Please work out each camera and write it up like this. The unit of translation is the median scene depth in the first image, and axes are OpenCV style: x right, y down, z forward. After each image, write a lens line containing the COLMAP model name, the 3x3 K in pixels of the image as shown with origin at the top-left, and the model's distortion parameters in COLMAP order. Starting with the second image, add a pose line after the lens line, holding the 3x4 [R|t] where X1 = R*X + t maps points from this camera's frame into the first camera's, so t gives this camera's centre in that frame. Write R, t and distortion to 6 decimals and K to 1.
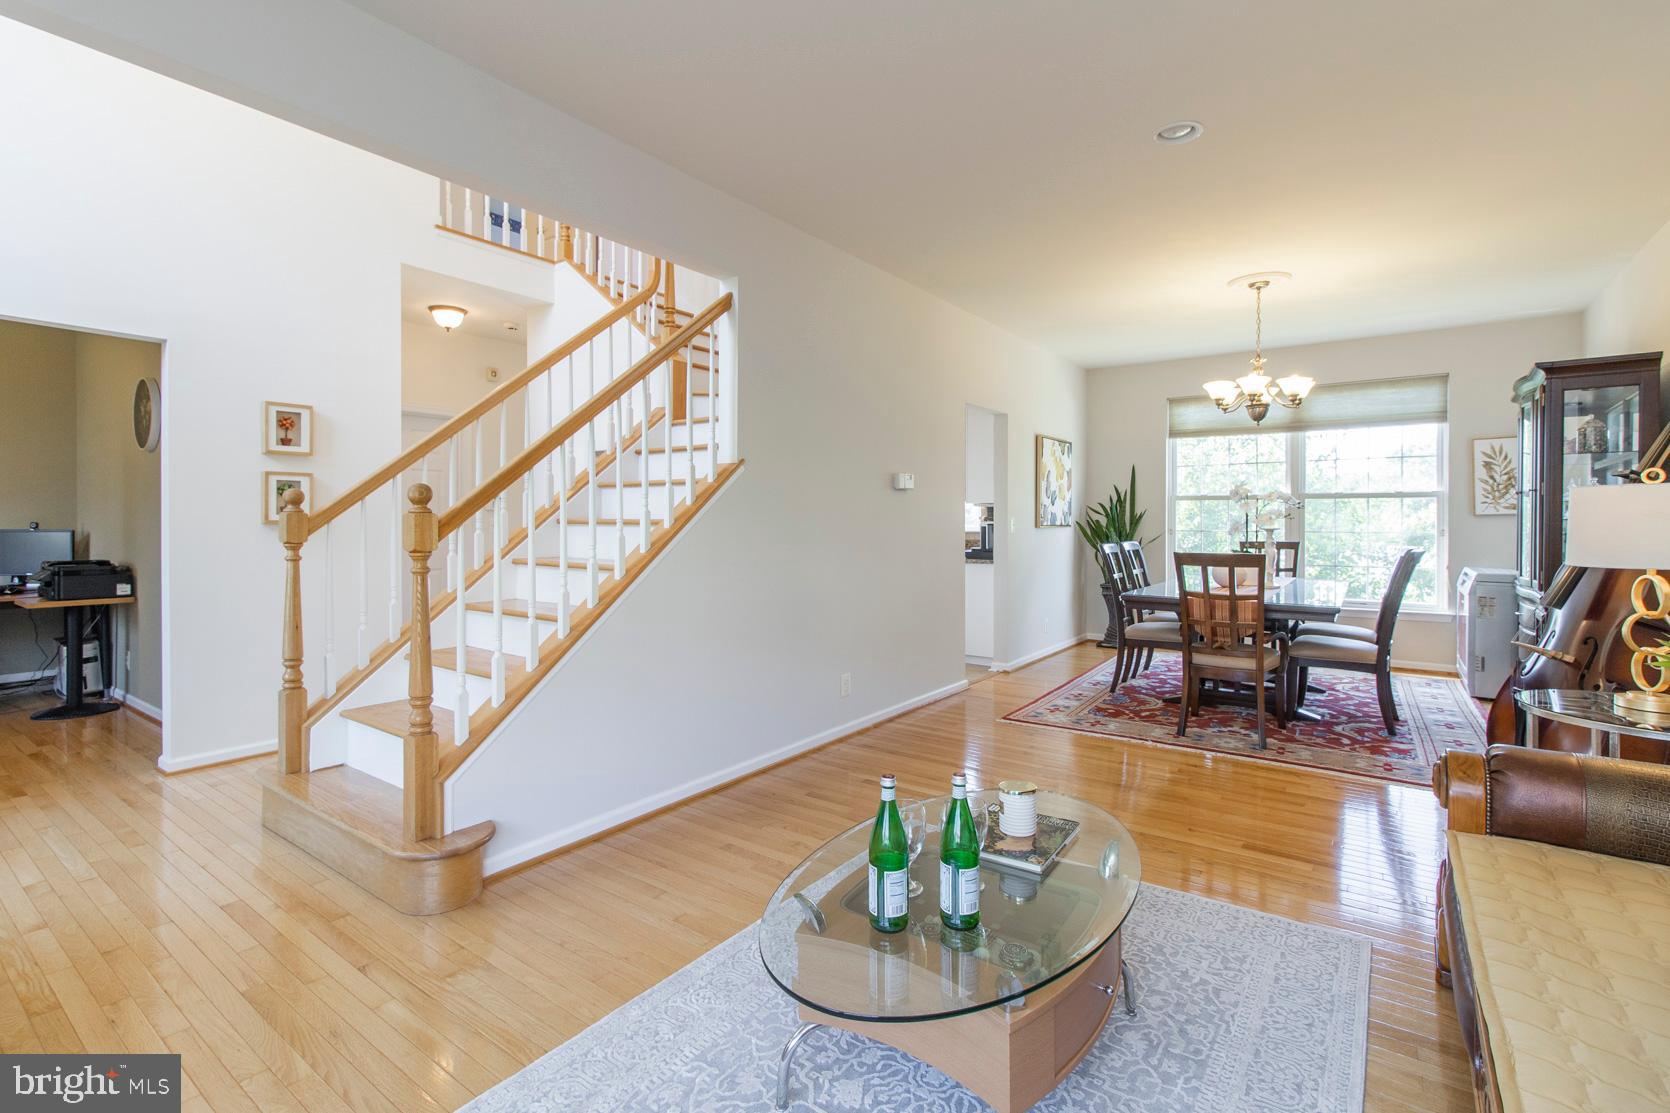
lens RADIAL K [[765.4, 0, 832.7], [0, 765.4, 526.5], [0, 0, 1]] dist [0.002709, -0.000346]
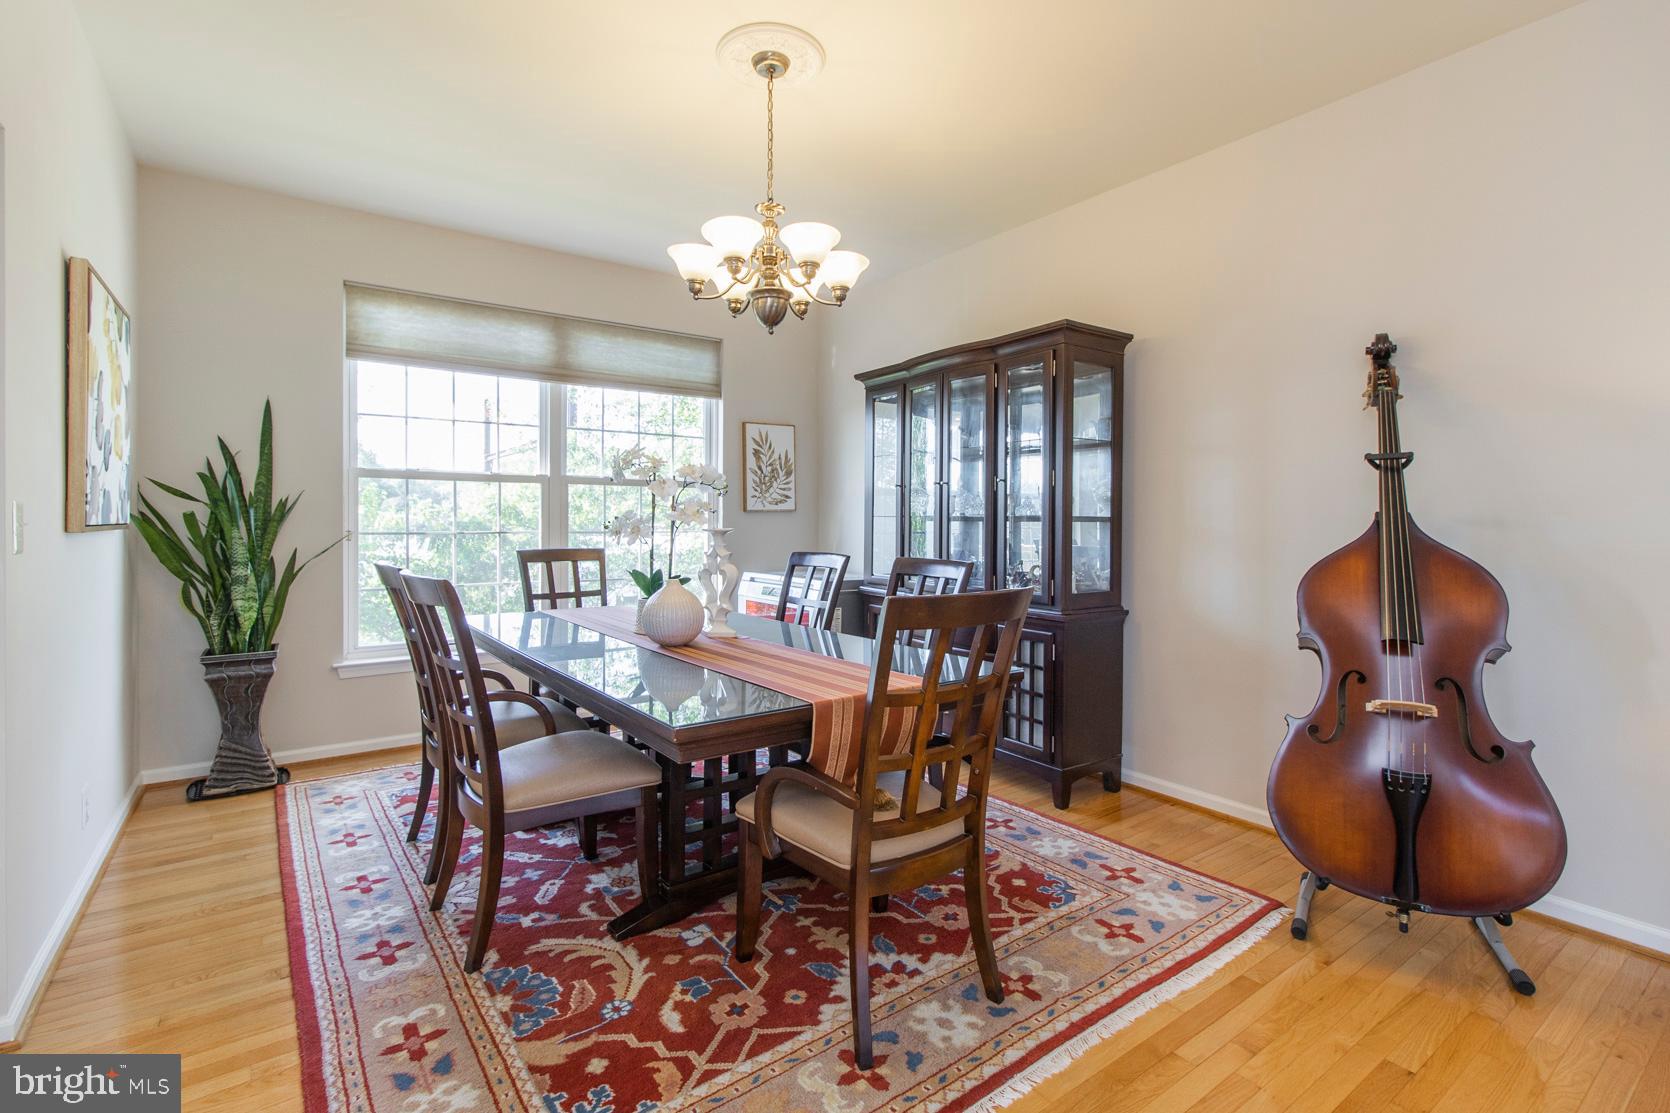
lens RADIAL K [[765.4, 0, 832.7], [0, 765.4, 526.5], [0, 0, 1]] dist [0.002709, -0.000346]
pose [[0.320779, -0.006262, 0.947133, 0.056731], [0.001974, 0.999980, 0.005943, -0.002243], [-0.947152, -0.000037, 0.320786, 0.621692]]
